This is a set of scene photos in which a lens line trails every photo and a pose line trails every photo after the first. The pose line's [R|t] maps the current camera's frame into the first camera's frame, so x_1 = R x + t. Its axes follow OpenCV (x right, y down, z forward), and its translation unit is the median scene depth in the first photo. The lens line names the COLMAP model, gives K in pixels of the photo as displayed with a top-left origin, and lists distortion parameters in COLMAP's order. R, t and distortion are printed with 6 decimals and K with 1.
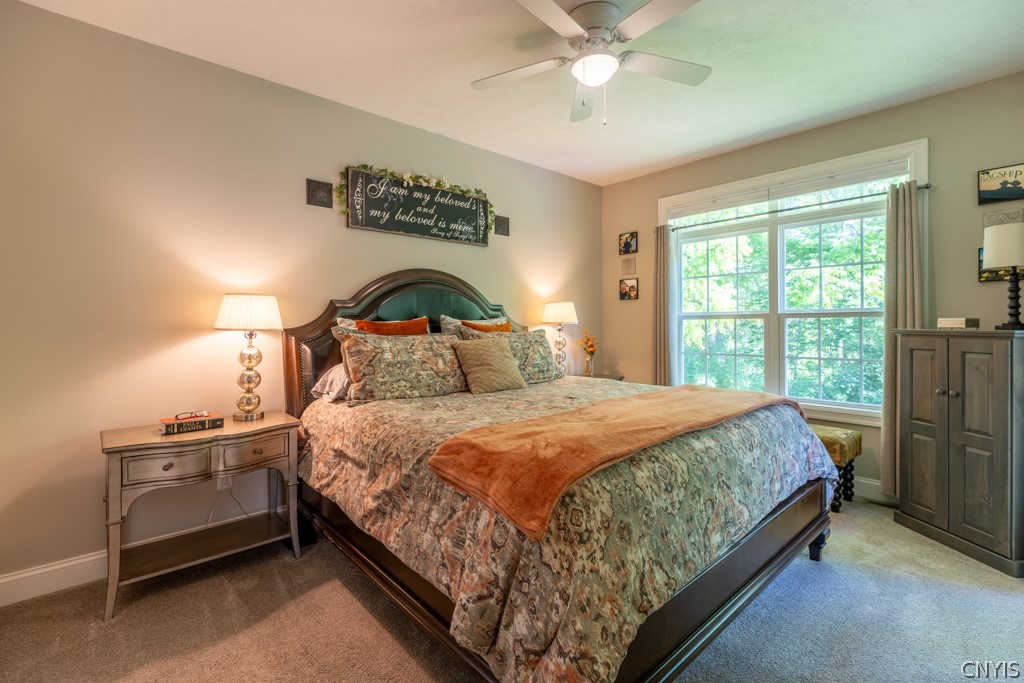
lens RADIAL K [[465.1, 0, 517.1], [0, 465.1, 327.8], [0, 0, 1]] dist [0.013071, -0.009165]
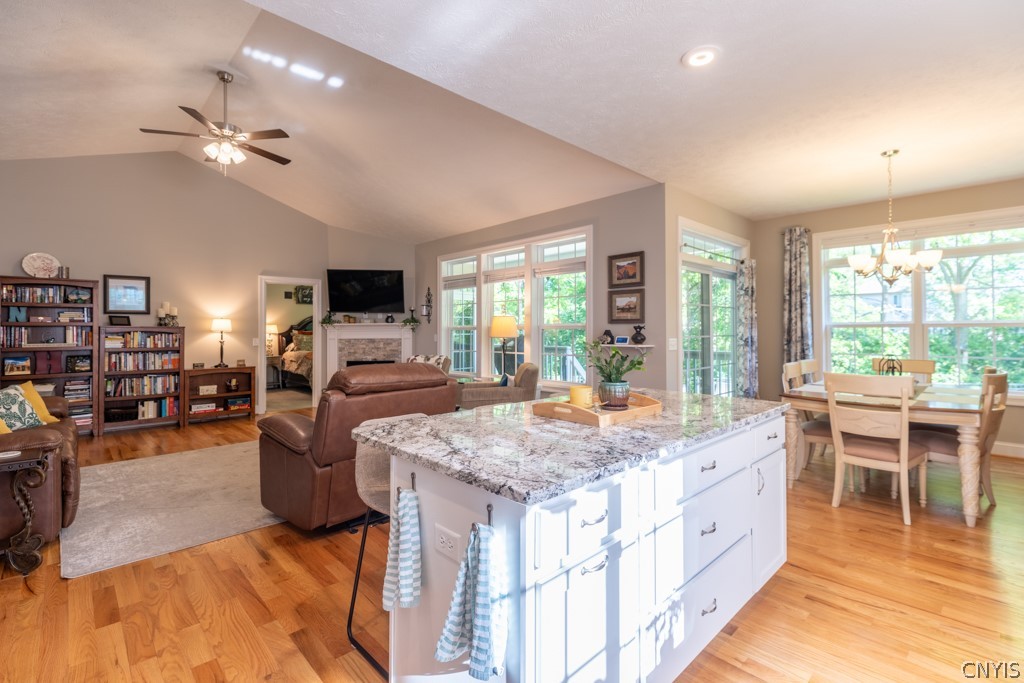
lens RADIAL K [[465.1, 0, 515.5], [0, 465.1, 324.1], [0, 0, 1]] dist [0.013071, -0.009165]
pose [[0.999639, 0.000678, 0.026871, 1.173998], [-0.000091, 0.999762, -0.021831, 0.009623], [-0.026879, 0.021820, 0.999401, -2.513595]]
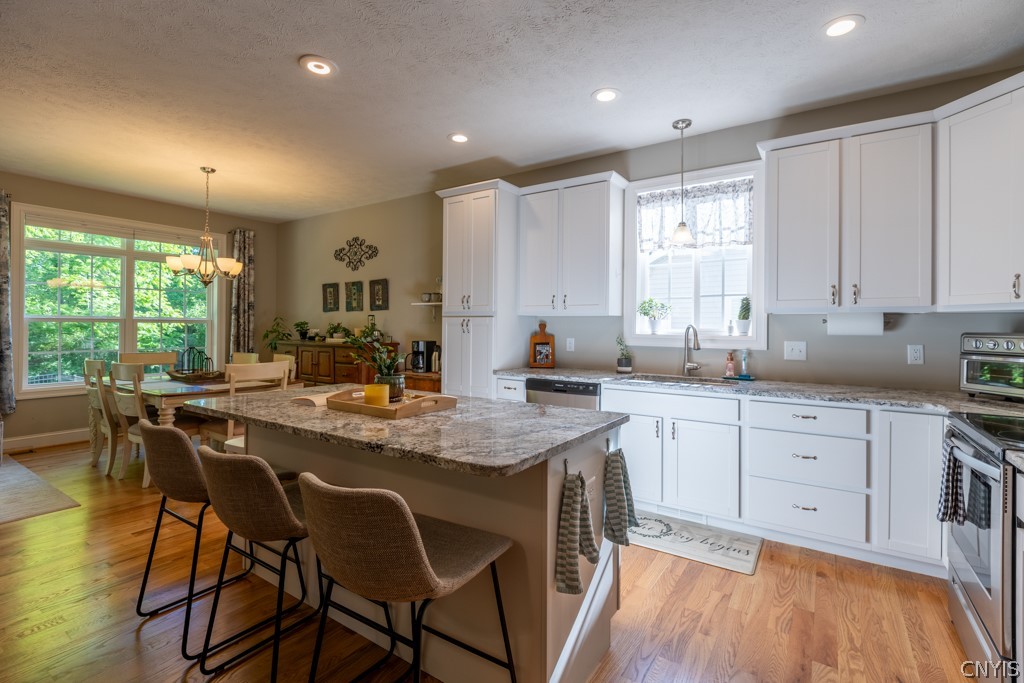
lens RADIAL K [[465.1, 0, 515.5], [0, 465.1, 326.7], [0, 0, 1]] dist [0.013071, -0.009165]
pose [[-0.238334, 0.002575, 0.971180, 0.616249], [0.001057, 0.999997, -0.002392, 0.005124], [-0.971183, 0.000456, -0.238336, -1.878169]]
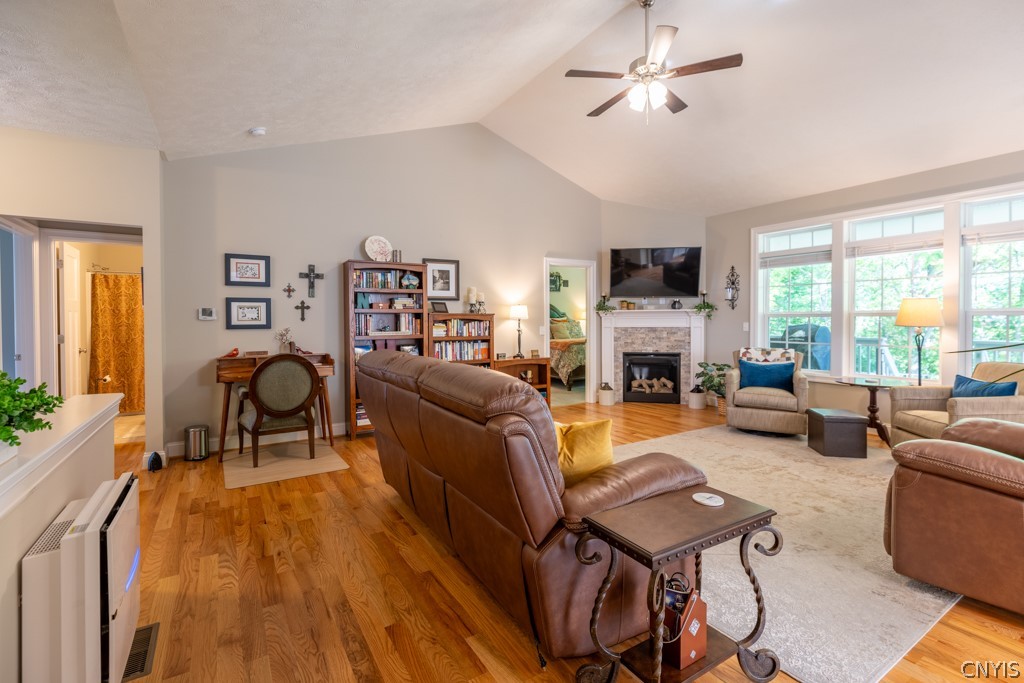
lens RADIAL K [[465.1, 0, 515.9], [0, 465.1, 323.8], [0, 0, 1]] dist [0.013071, -0.009165]
pose [[0.984009, 0.002002, -0.178105, 0.216989], [-0.001306, 0.999991, 0.004027, 0.009558], [0.178112, -0.003730, 0.984003, -2.259385]]
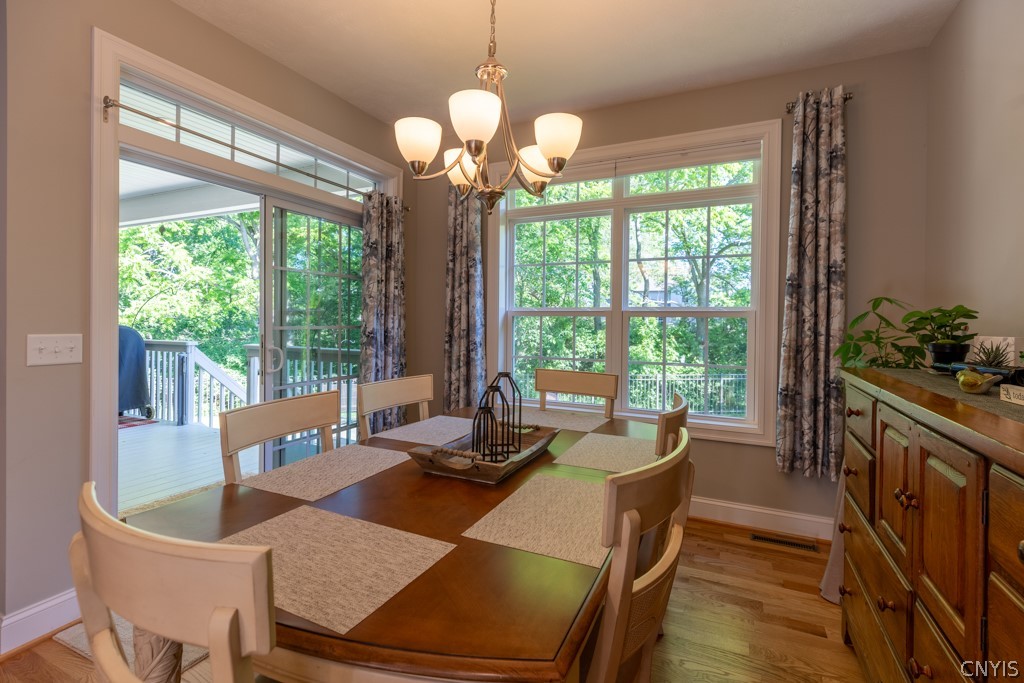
lens RADIAL K [[465.1, 0, 515.7], [0, 465.1, 327.1], [0, 0, 1]] dist [0.013071, -0.009165]
pose [[0.924813, 0.008498, 0.380328, 2.030205], [-0.011998, 0.999905, 0.006832, 0.003551], [-0.380234, -0.010881, 0.924826, -1.788119]]
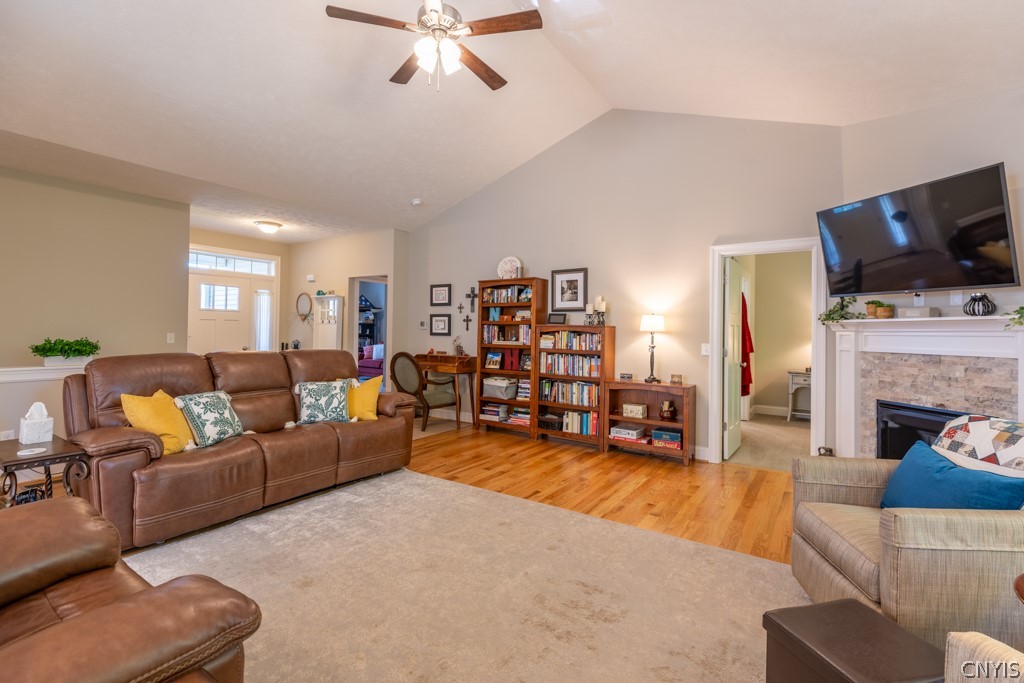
lens RADIAL K [[465.1, 0, 514.7], [0, 465.1, 324.0], [0, 0, 1]] dist [0.013071, -0.009165]
pose [[0.236828, -0.006629, -0.971529, 1.263096], [-0.022422, 0.999673, -0.012287, -0.001234], [0.971293, 0.024694, 0.236601, -1.134775]]
